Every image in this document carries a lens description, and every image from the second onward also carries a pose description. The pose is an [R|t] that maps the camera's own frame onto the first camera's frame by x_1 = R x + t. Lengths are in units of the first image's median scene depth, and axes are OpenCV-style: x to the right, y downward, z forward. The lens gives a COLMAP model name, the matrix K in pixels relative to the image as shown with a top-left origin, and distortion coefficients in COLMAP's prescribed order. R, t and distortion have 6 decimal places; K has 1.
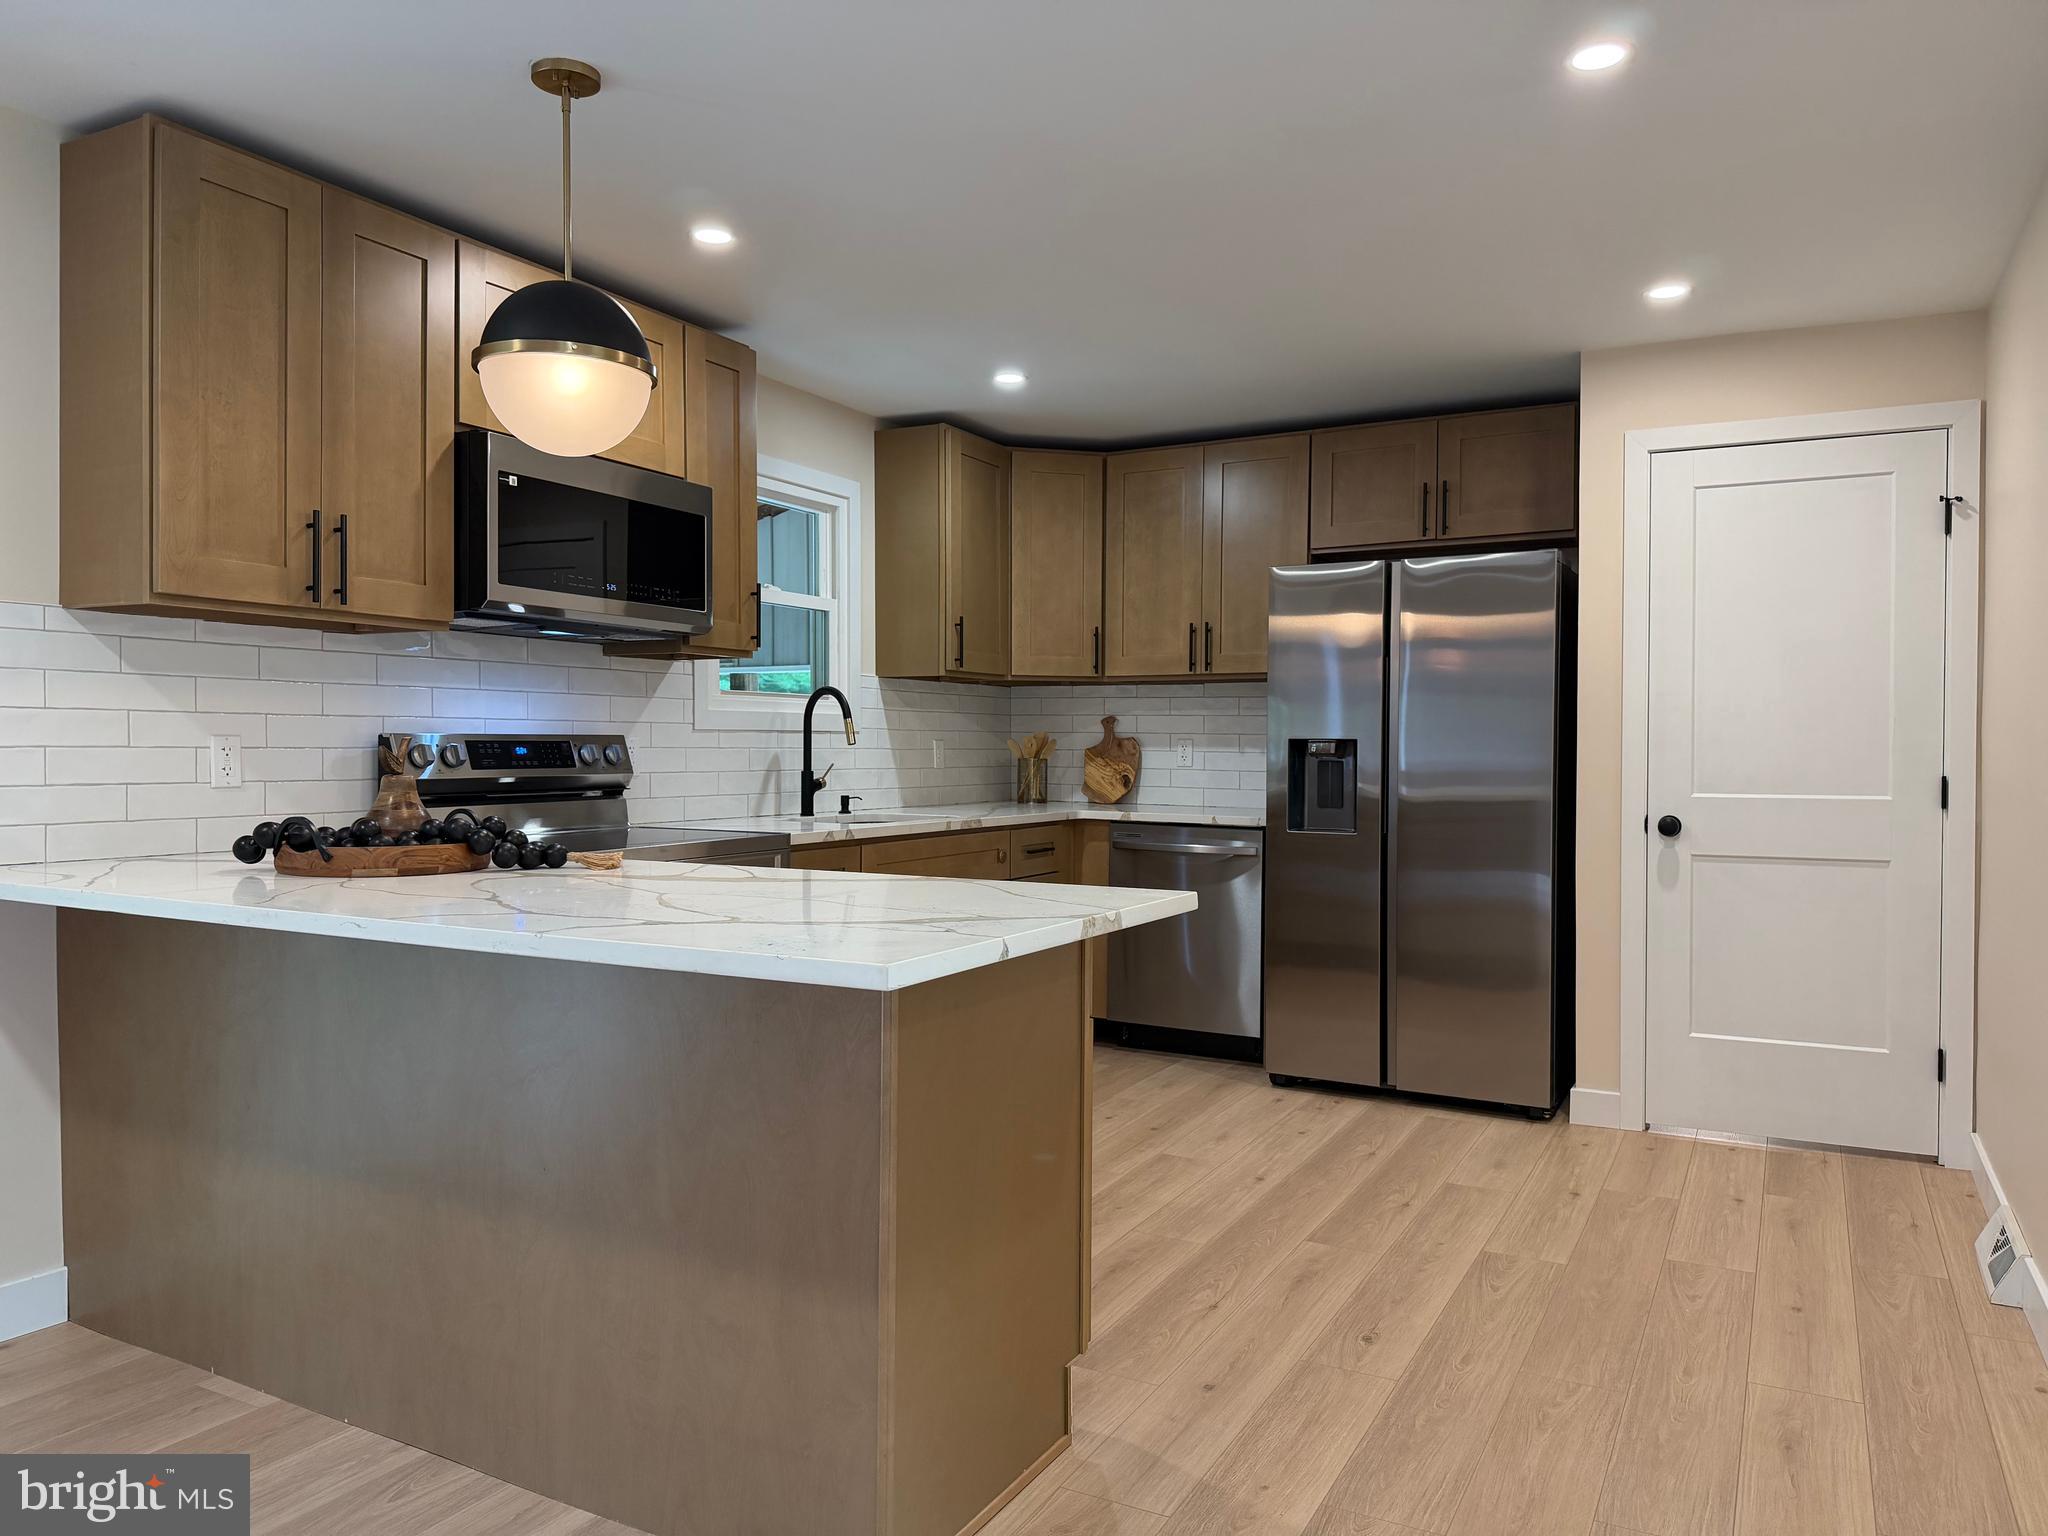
lens RADIAL K [[1411.1, 0, 1036.1], [0, 1411.1, 771.1], [0, 0, 1]] dist [0.074685, -0.112925]
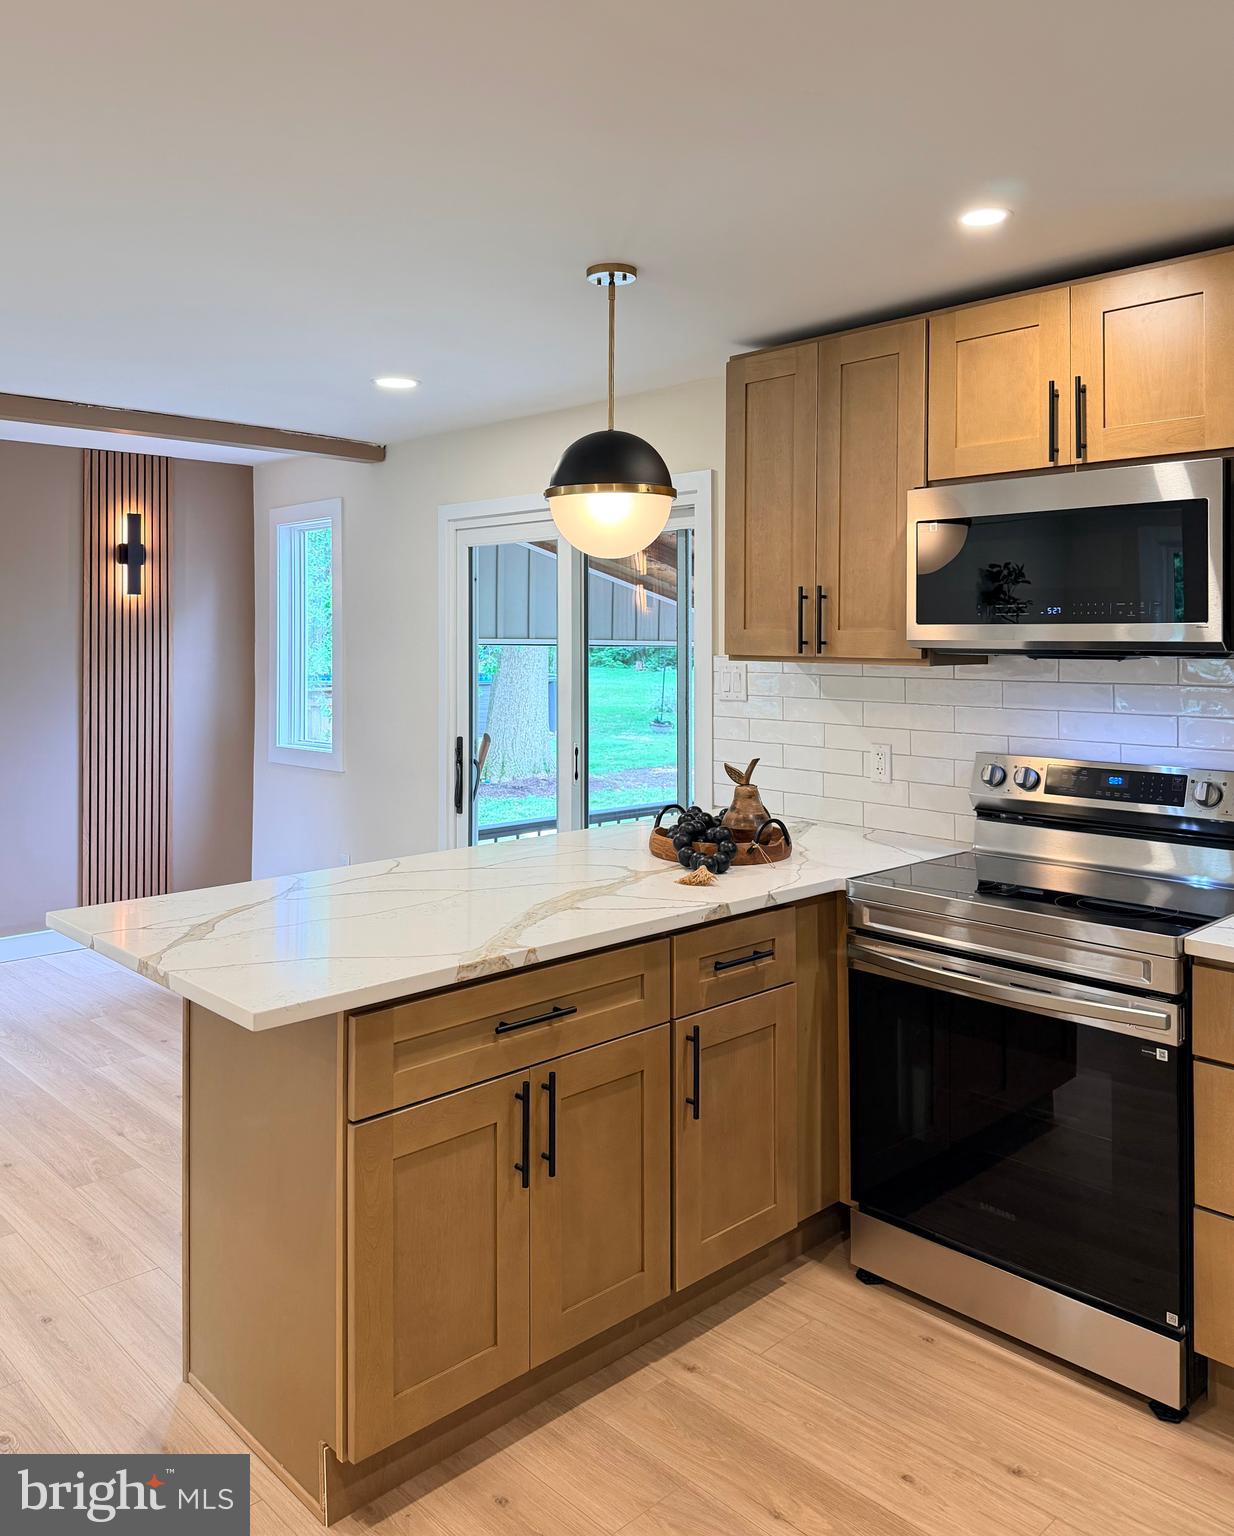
lens RADIAL K [[1197.1, 0, 618.5], [0, 1197.1, 625.4], [0, 0, 1]] dist [0.072758, -0.078799]
pose [[-0.316440, -0.017092, -0.948459, 0.403329], [-0.020968, 0.999719, -0.011020, -0.080558], [0.948381, 0.016400, -0.316710, 0.750984]]
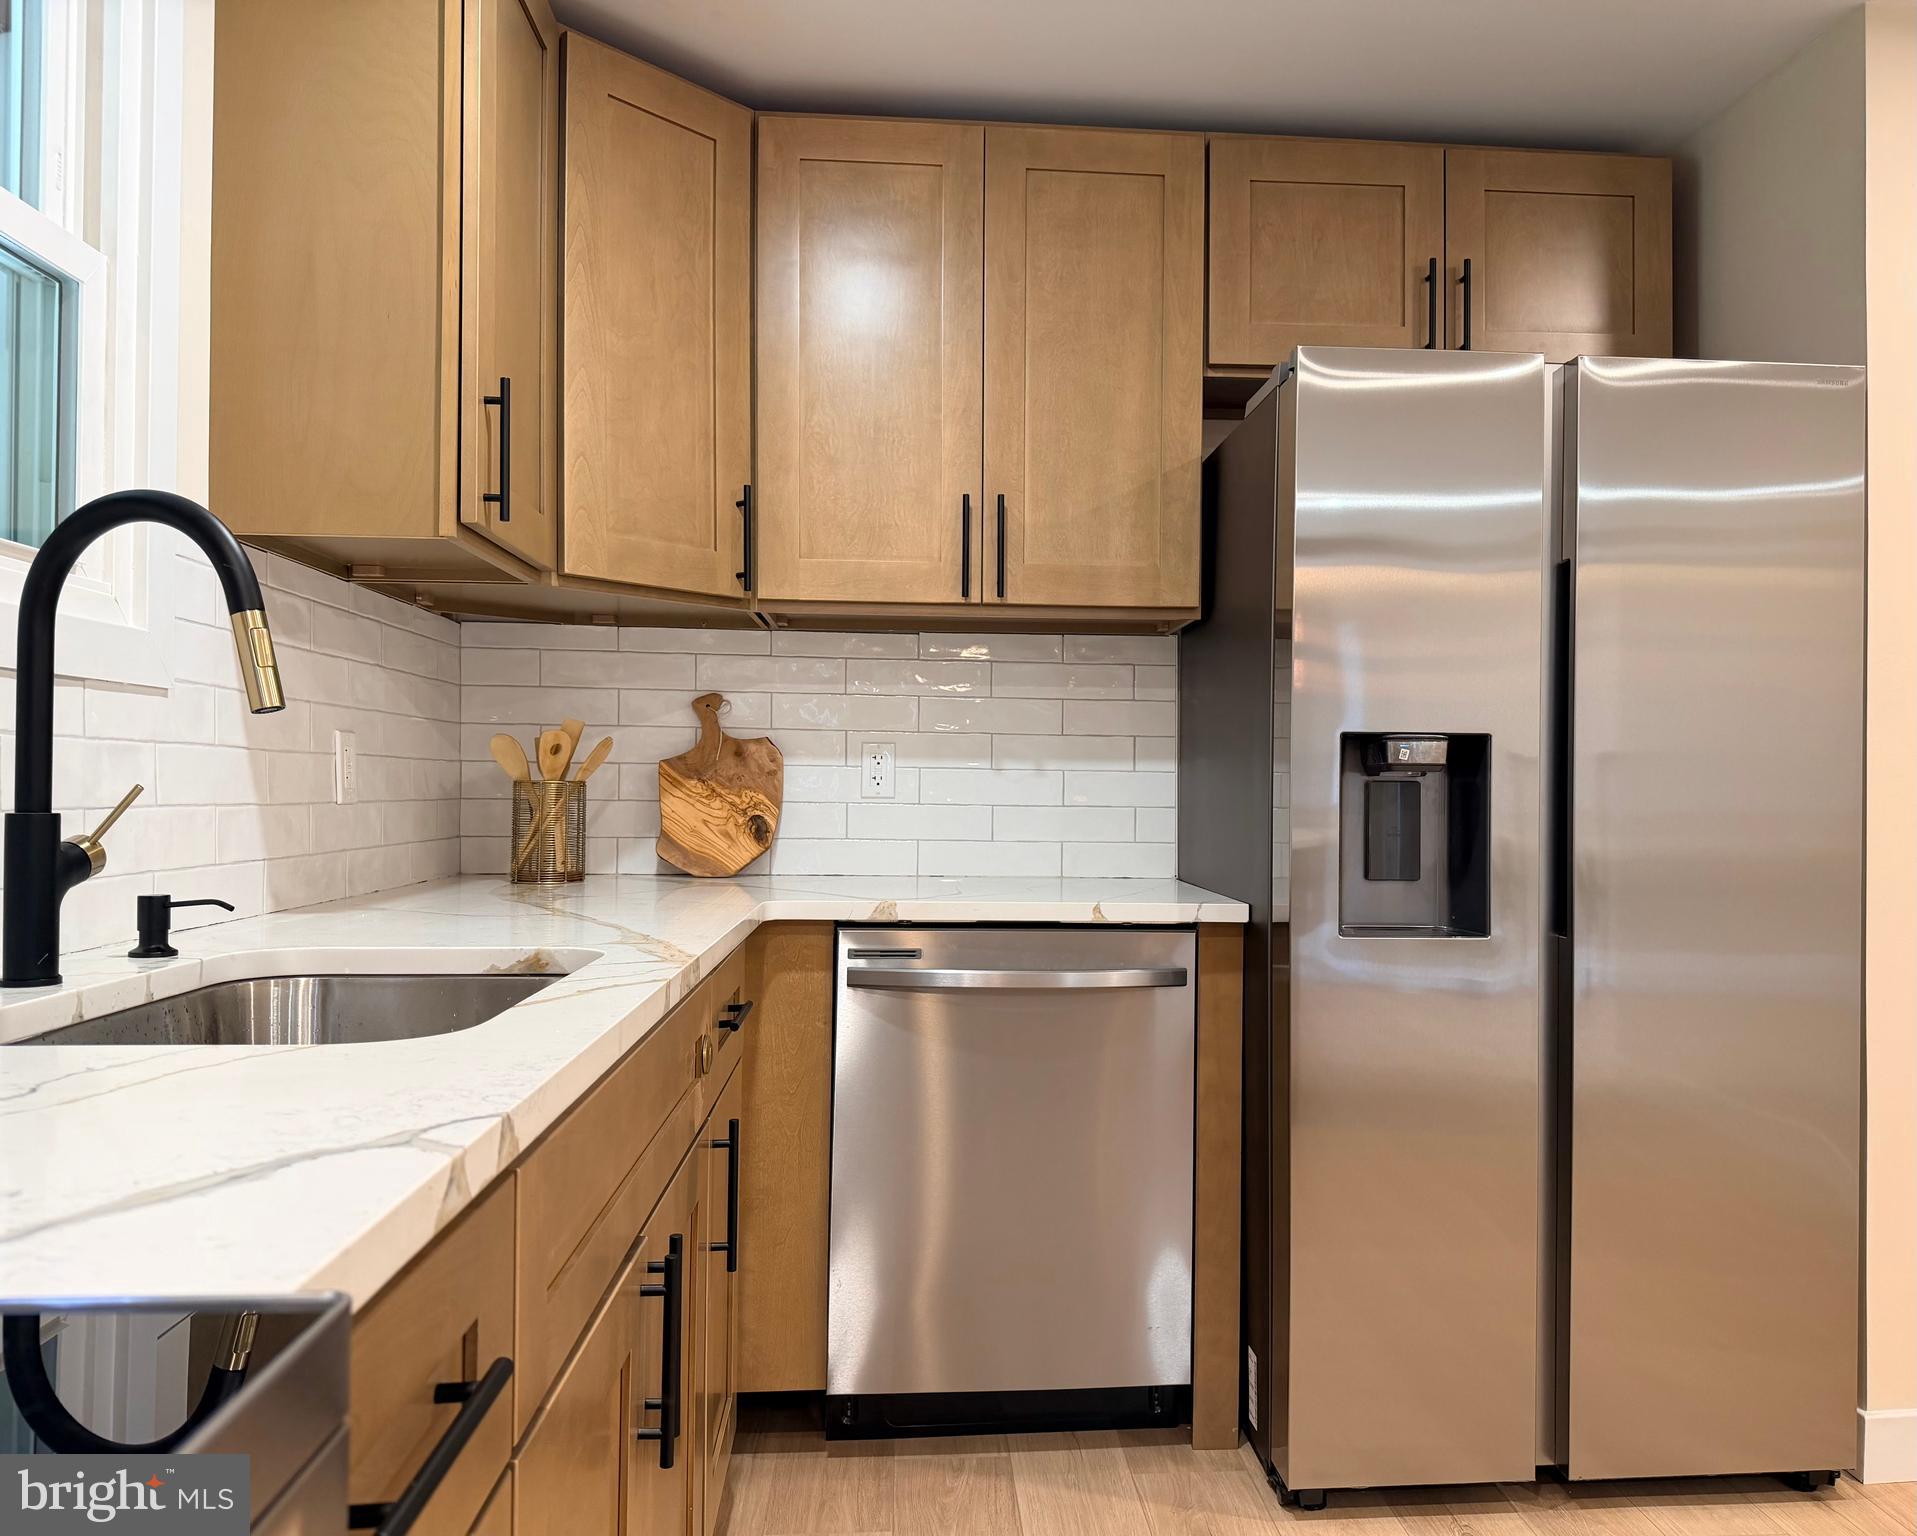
lens RADIAL K [[1425.0, 0, 1038.4], [0, 1425.0, 800.9], [0, 0, 1]] dist [0.056280, -0.069096]
pose [[0.835322, -0.004549, 0.549742, -0.157945], [0.007229, 0.999970, -0.002709, -0.000343], [-0.549713, 0.006237, 0.835330, 0.695810]]
